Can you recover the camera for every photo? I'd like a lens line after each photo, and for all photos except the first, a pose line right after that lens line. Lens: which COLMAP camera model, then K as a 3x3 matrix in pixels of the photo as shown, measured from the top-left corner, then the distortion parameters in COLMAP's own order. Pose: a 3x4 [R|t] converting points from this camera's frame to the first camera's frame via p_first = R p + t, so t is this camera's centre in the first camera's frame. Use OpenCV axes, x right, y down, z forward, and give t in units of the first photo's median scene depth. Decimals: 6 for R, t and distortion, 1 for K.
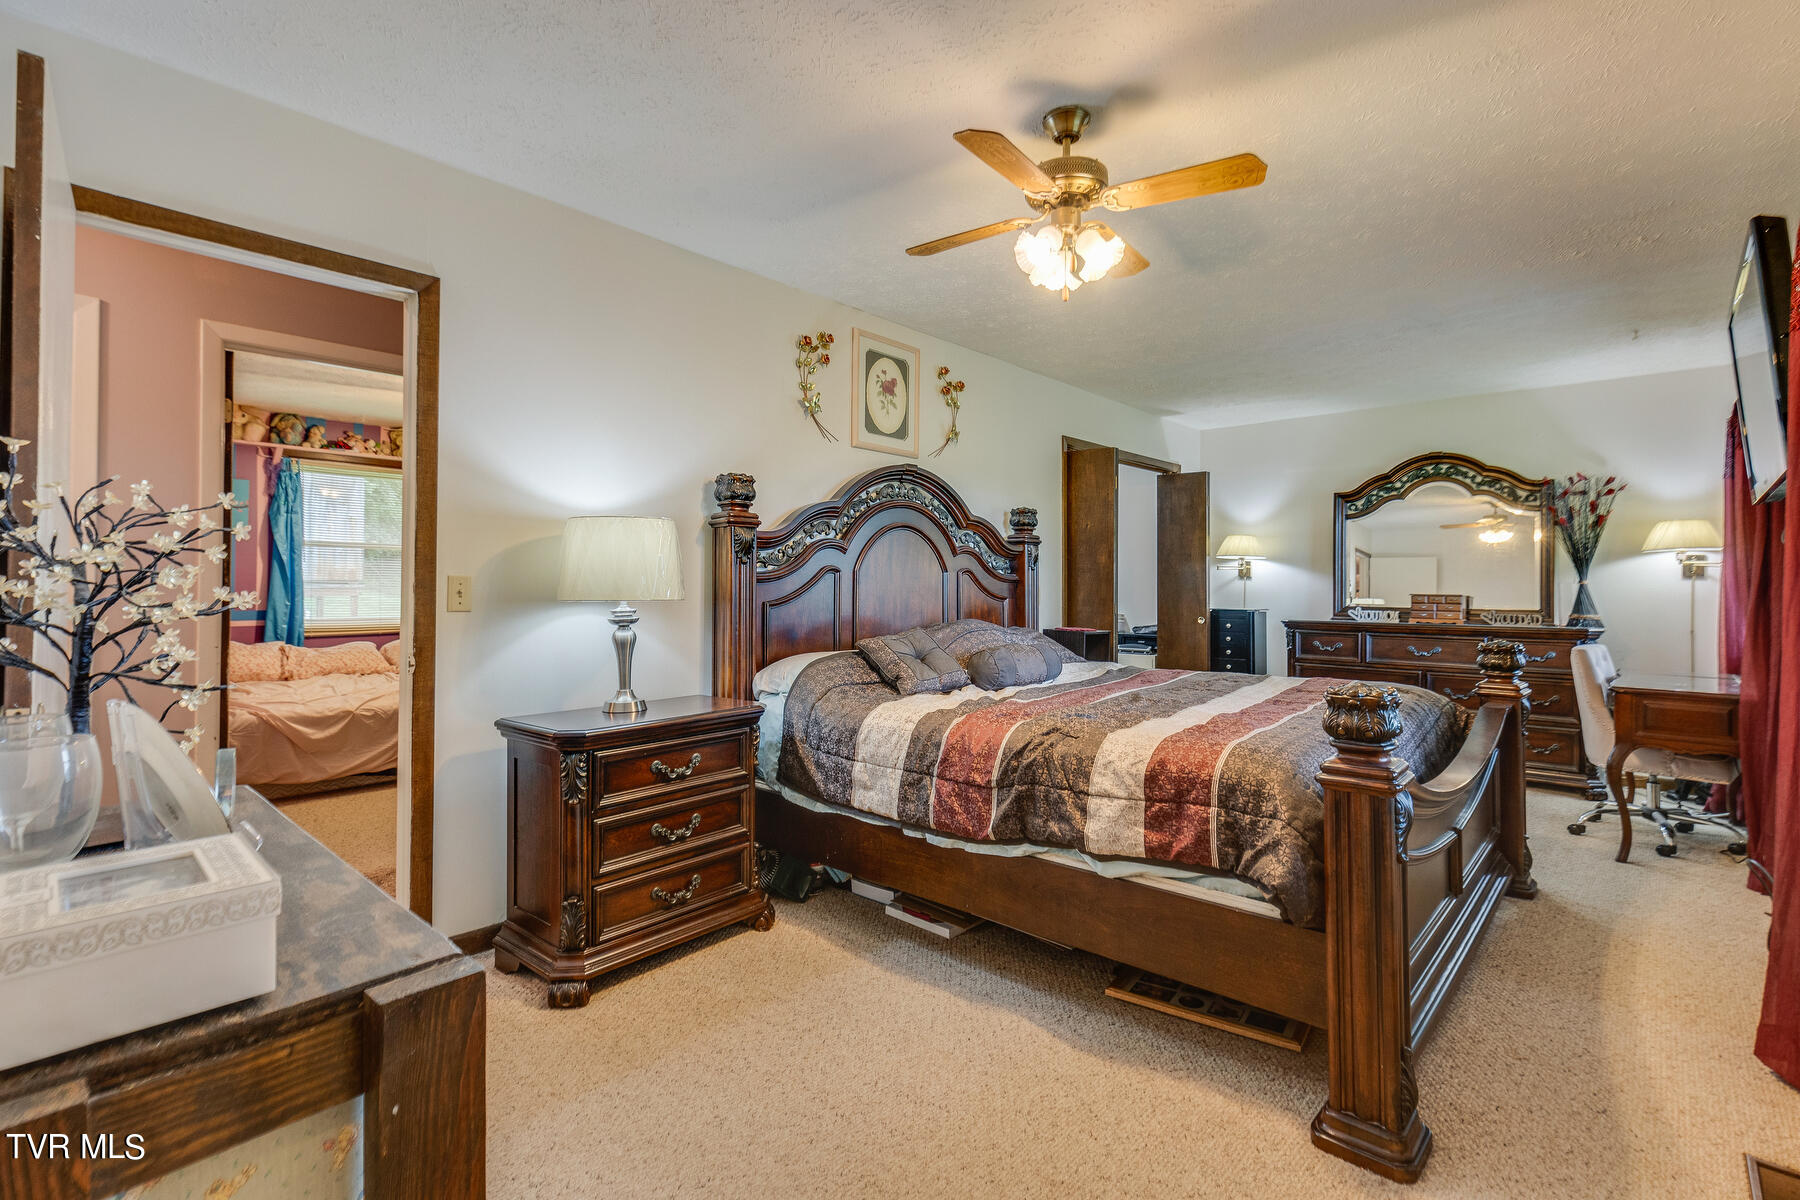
lens RADIAL K [[836.7, 0, 906.5], [0, 836.7, 581.9], [0, 0, 1]] dist [0.000666, -0.000156]
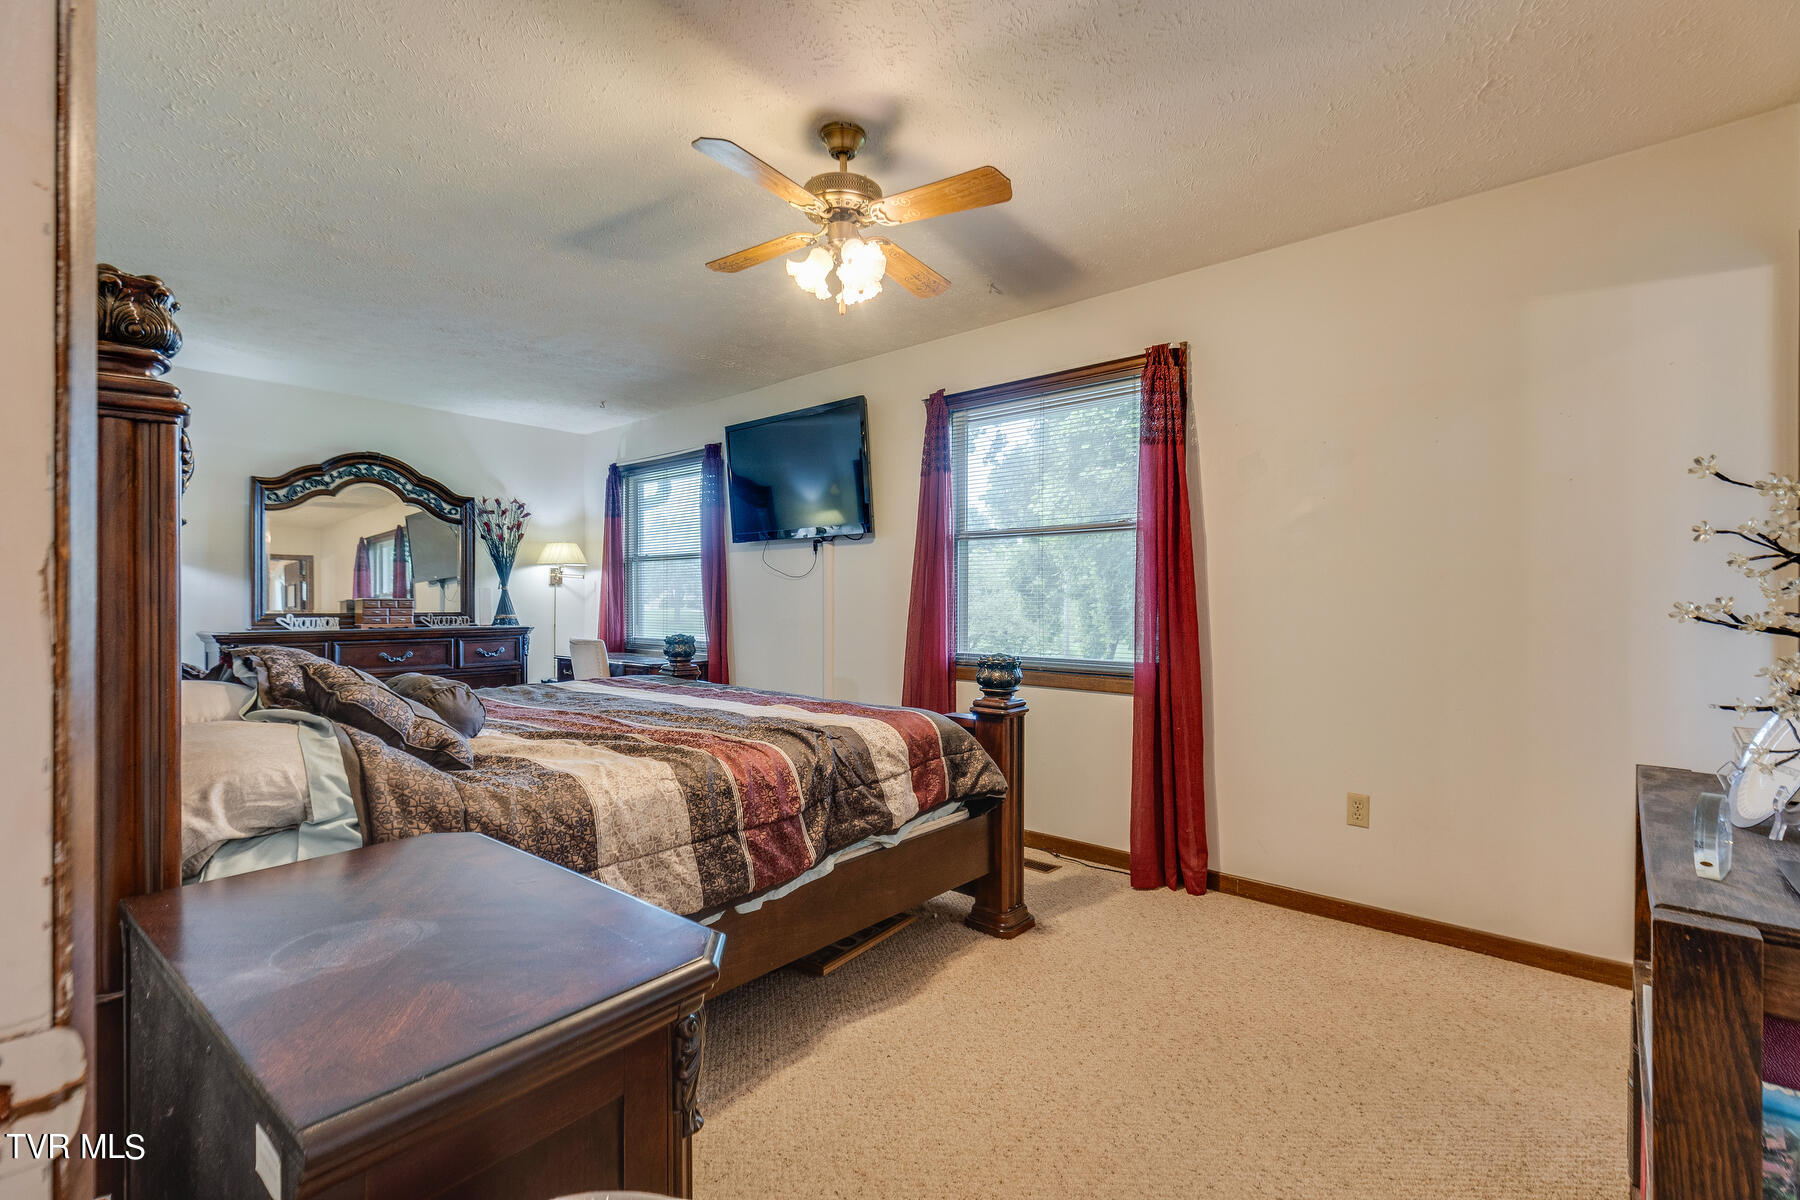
lens RADIAL K [[836.7, 0, 907.0], [0, 836.7, 603.7], [0, 0, 1]] dist [0.000666, -0.000156]
pose [[-0.036367, -0.013056, 0.999253, -0.411295], [-0.009864, 0.999871, 0.012705, 0.002358], [-0.999290, -0.009395, -0.036491, 0.467470]]
